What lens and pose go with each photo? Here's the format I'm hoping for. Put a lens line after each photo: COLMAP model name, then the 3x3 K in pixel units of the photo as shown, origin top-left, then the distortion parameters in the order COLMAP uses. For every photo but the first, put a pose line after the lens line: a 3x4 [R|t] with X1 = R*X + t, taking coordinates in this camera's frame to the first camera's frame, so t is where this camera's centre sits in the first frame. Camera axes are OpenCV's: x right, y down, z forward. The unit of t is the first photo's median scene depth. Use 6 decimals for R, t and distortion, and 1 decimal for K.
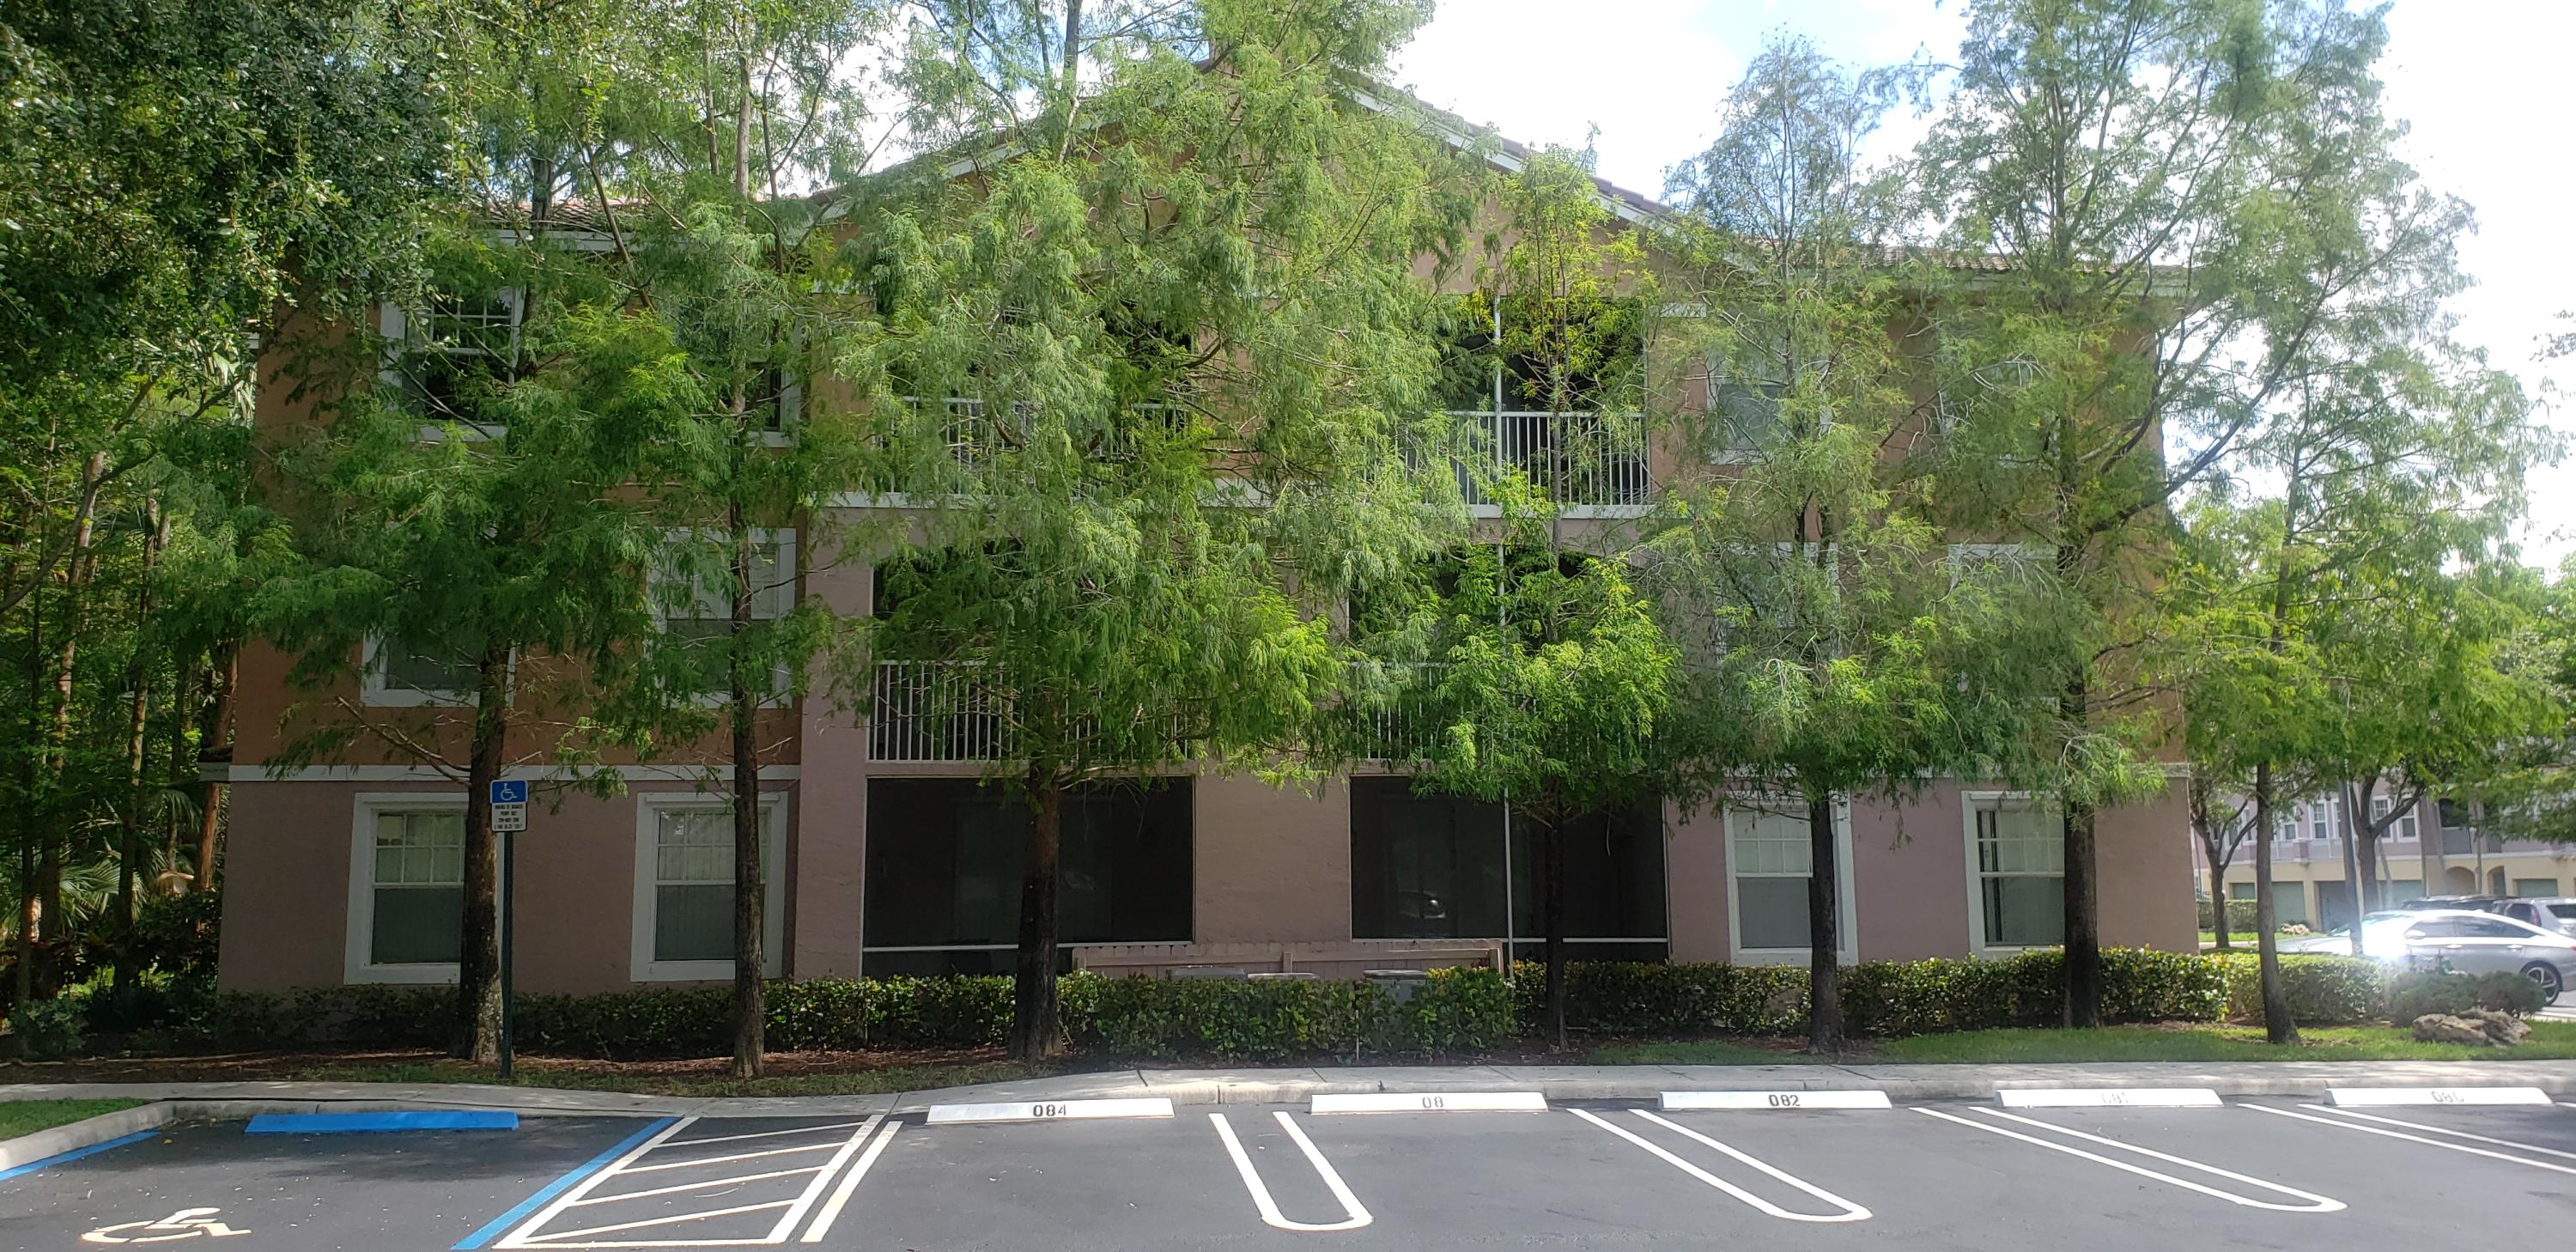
lens RADIAL K [[1961.8, 0, 1307.6], [0, 1961.8, 690.8], [0, 0, 1]] dist [0.023554, -0.001903]
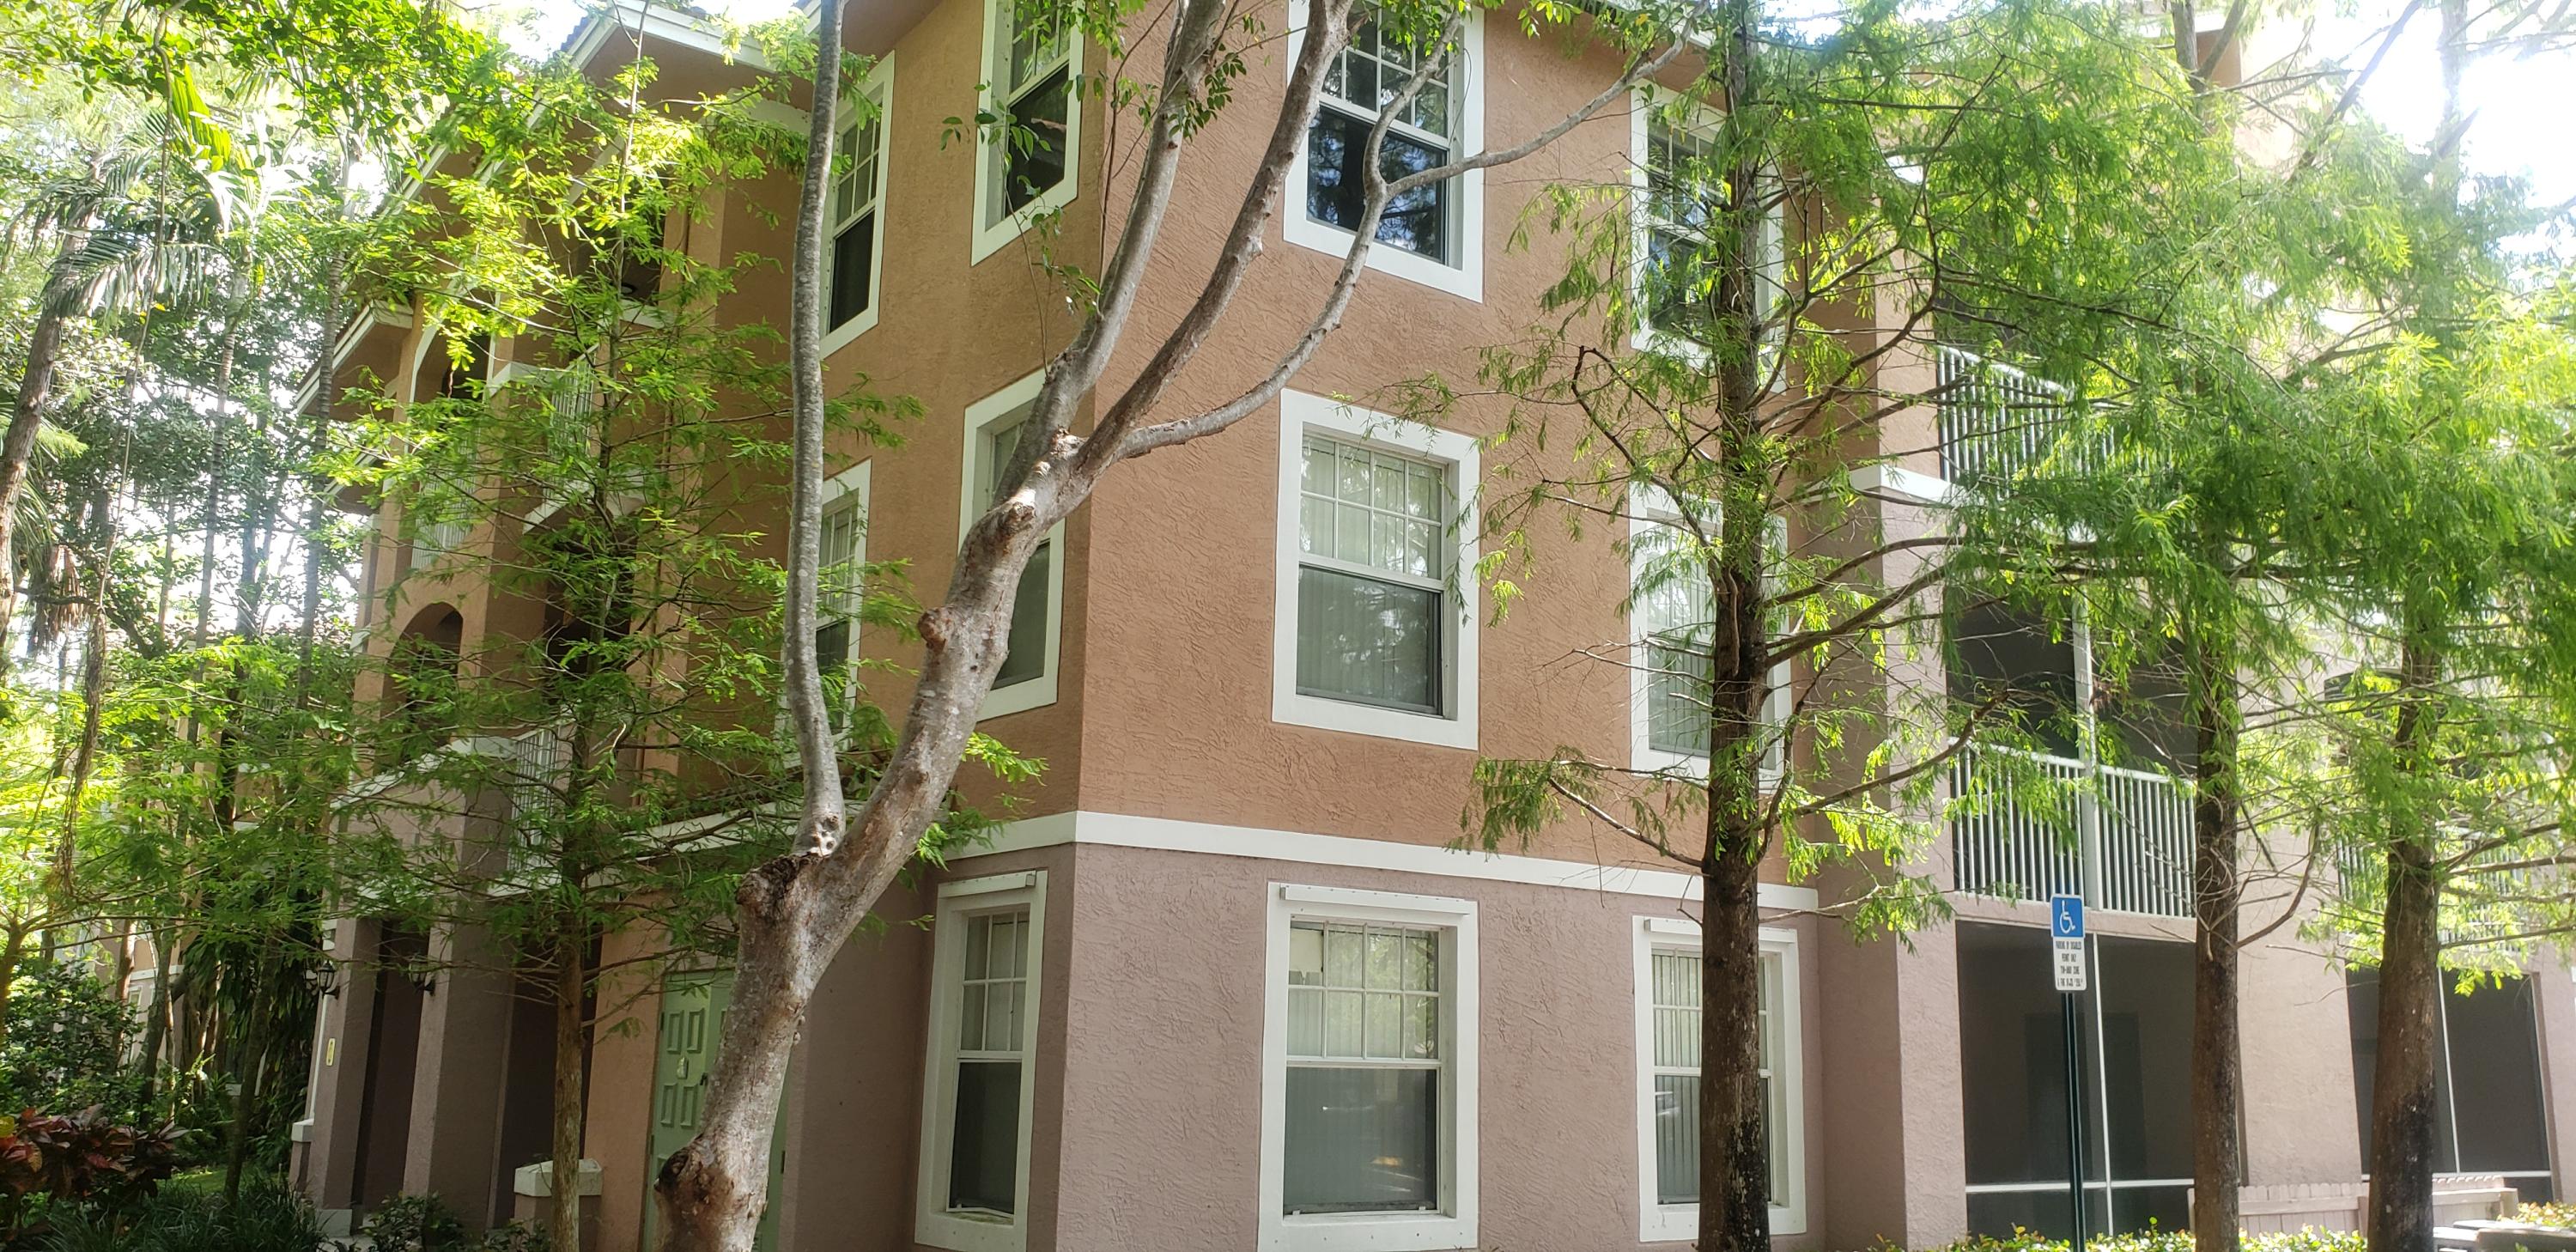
lens RADIAL K [[1961.8, 0, 1307.6], [0, 1961.8, 690.8], [0, 0, 1]] dist [0.023554, -0.001903]
pose [[0.865010, 0.119790, 0.487246, -0.746562], [-0.078362, 0.991420, -0.104624, 0.056476], [-0.495598, 0.052319, 0.866975, 0.553082]]
